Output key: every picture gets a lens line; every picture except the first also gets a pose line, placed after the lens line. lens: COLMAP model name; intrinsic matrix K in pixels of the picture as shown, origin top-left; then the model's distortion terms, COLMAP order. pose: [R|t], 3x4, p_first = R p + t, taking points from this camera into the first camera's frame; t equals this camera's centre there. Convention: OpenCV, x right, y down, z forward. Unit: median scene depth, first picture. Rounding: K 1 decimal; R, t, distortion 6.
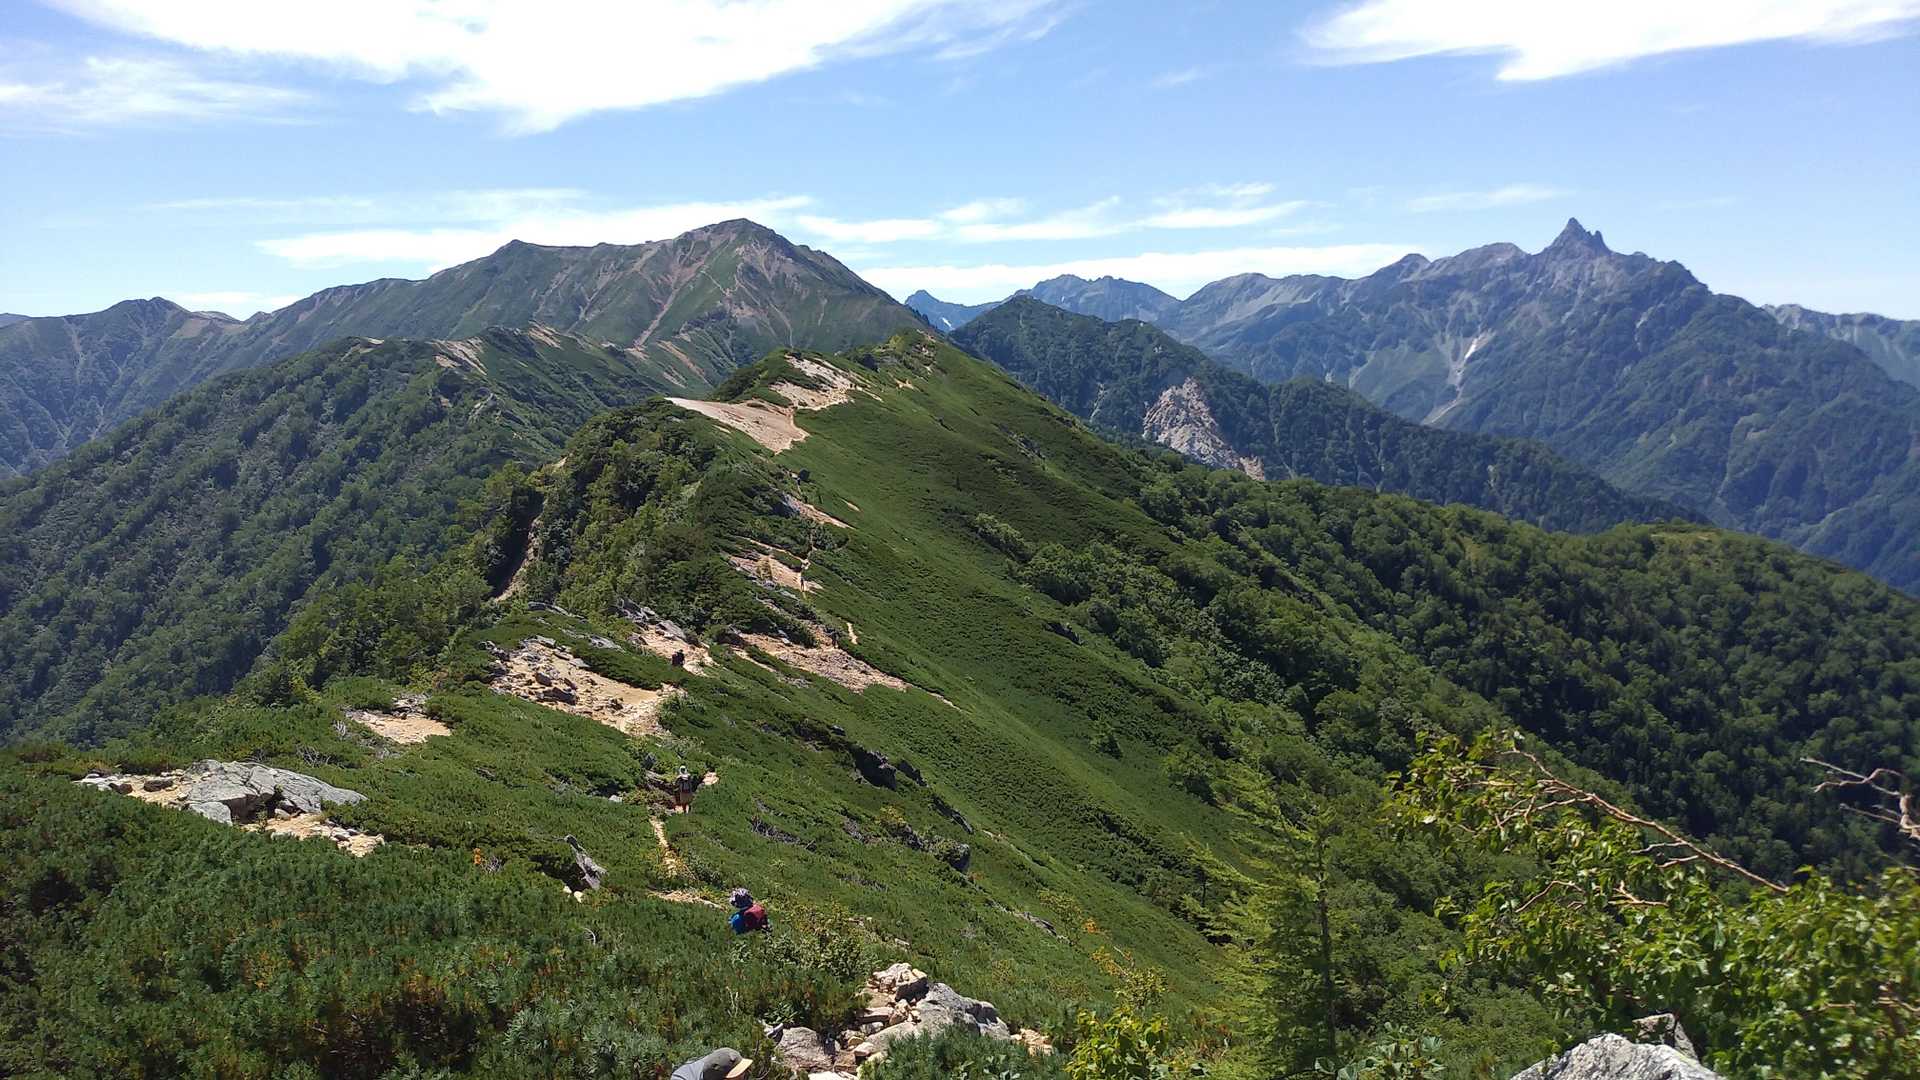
lens RADIAL K [[1167.7, 0, 958.8], [0, 1167.7, 542.5], [0, 0, 1]] dist [-0.004093, -0.004849]
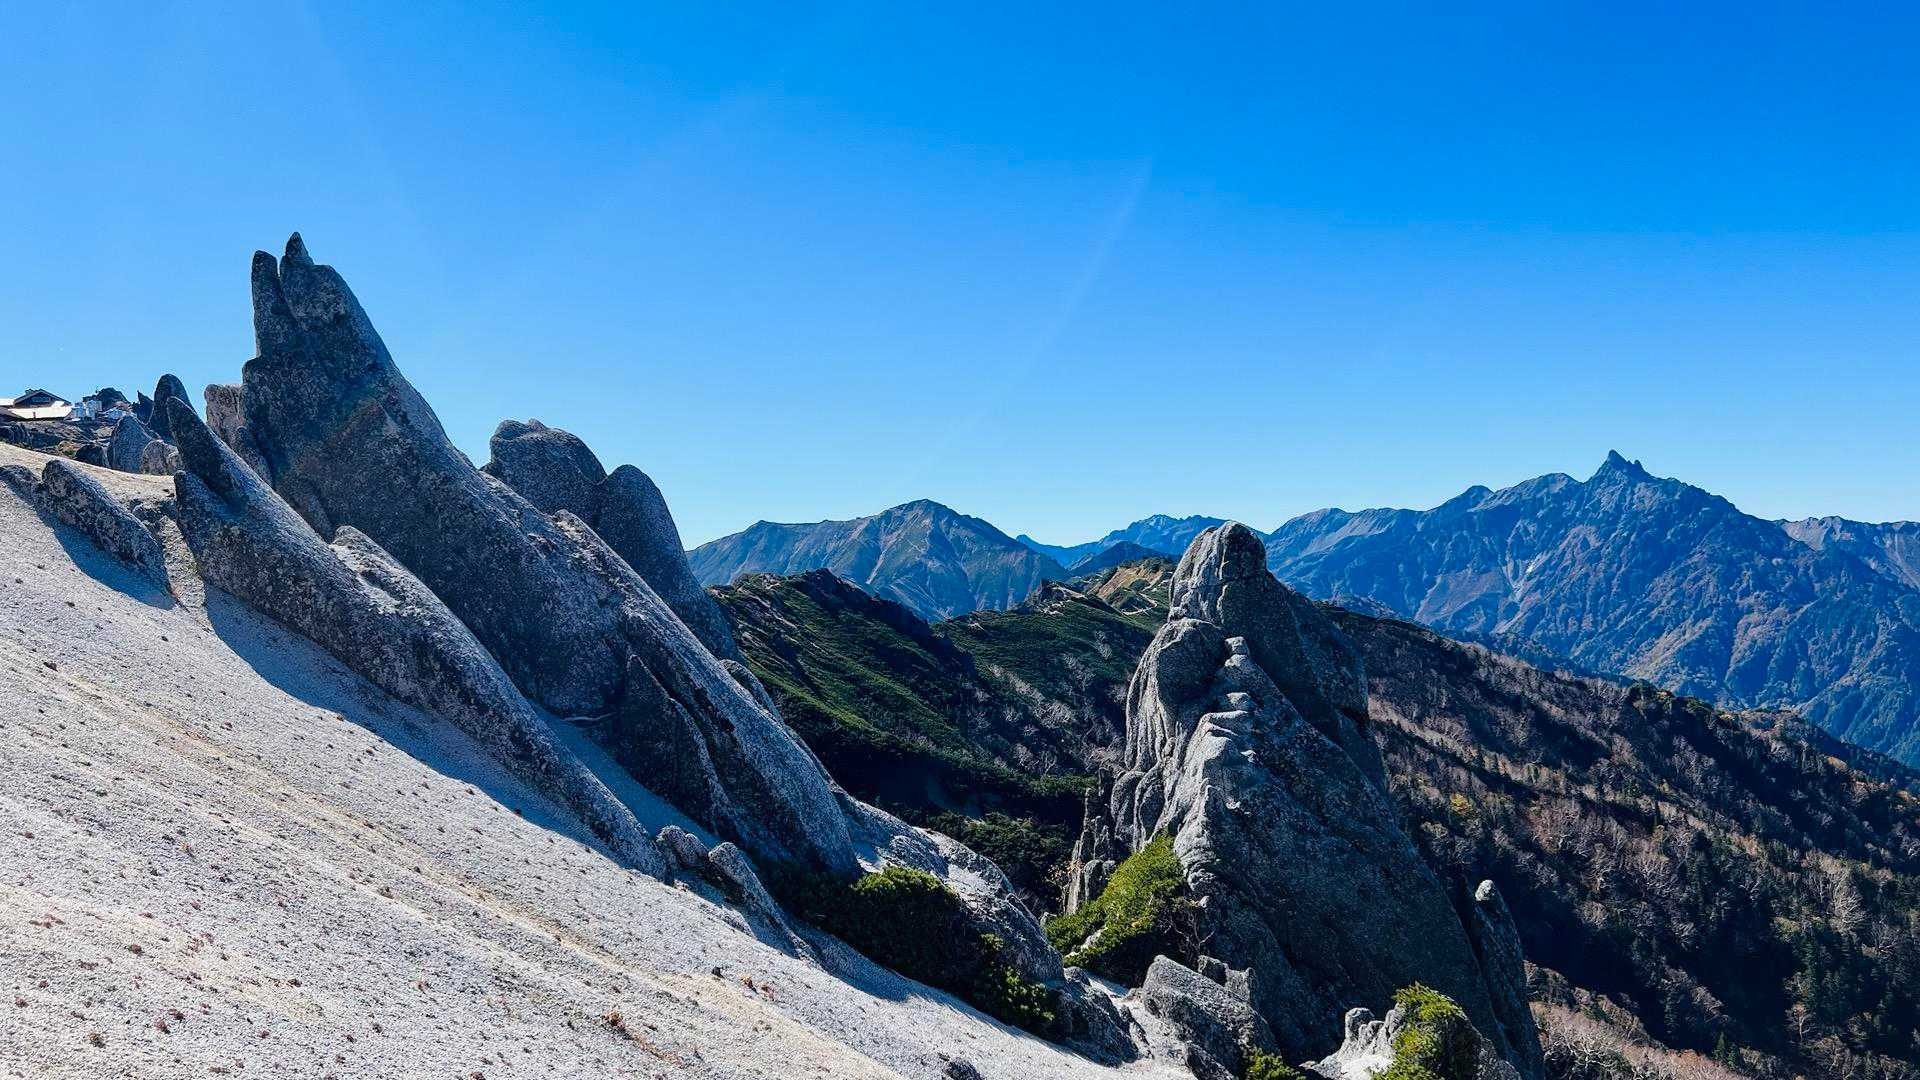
lens RADIAL K [[1167.7, 0, 957.3], [0, 1167.7, 540.9], [0, 0, 1]] dist [-0.004093, -0.004849]
pose [[0.995794, -0.041413, -0.081721, -0.011691], [0.023716, 0.978121, -0.206682, 0.024883], [0.088492, 0.203875, 0.974989, -0.138126]]
